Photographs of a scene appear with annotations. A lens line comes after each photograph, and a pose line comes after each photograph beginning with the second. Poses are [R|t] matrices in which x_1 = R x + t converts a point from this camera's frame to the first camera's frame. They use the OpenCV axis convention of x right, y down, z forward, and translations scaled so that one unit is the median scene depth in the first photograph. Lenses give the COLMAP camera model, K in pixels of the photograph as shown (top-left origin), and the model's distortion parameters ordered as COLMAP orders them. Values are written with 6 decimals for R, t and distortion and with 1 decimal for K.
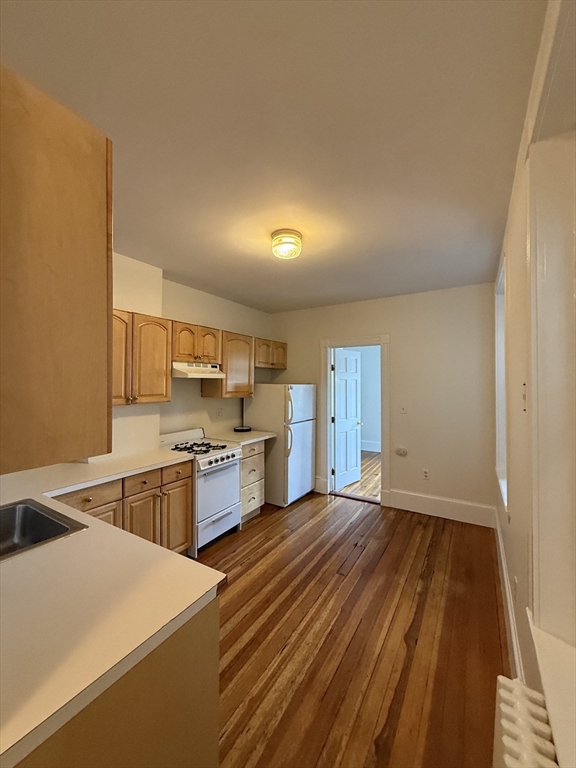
lens RADIAL K [[305.4, 0, 286.1], [0, 305.4, 381.8], [0, 0, 1]] dist [0.001270, -0.000542]
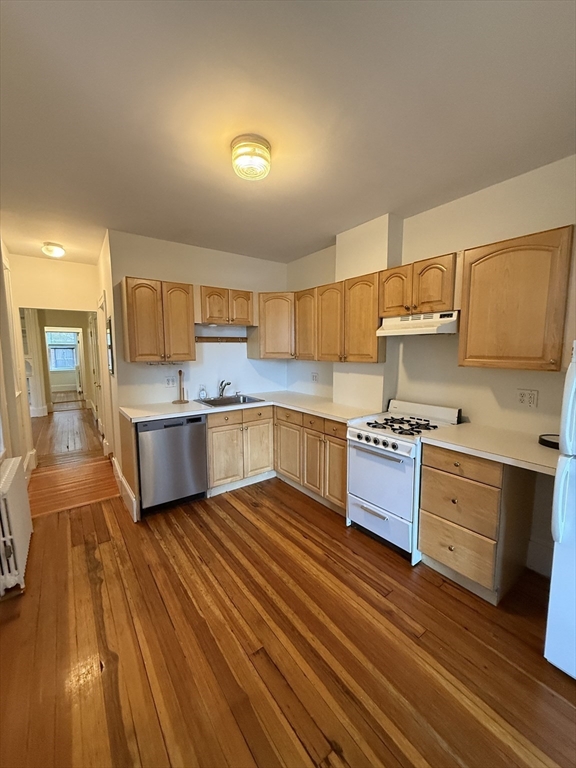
lens RADIAL K [[305.4, 0, 288.8], [0, 305.4, 382.4], [0, 0, 1]] dist [0.001270, -0.000542]
pose [[-0.365001, 0.098777, -0.925753, 0.667948], [0.003725, 0.994503, 0.104644, 0.029248], [0.931000, 0.034747, -0.363362, 1.260485]]
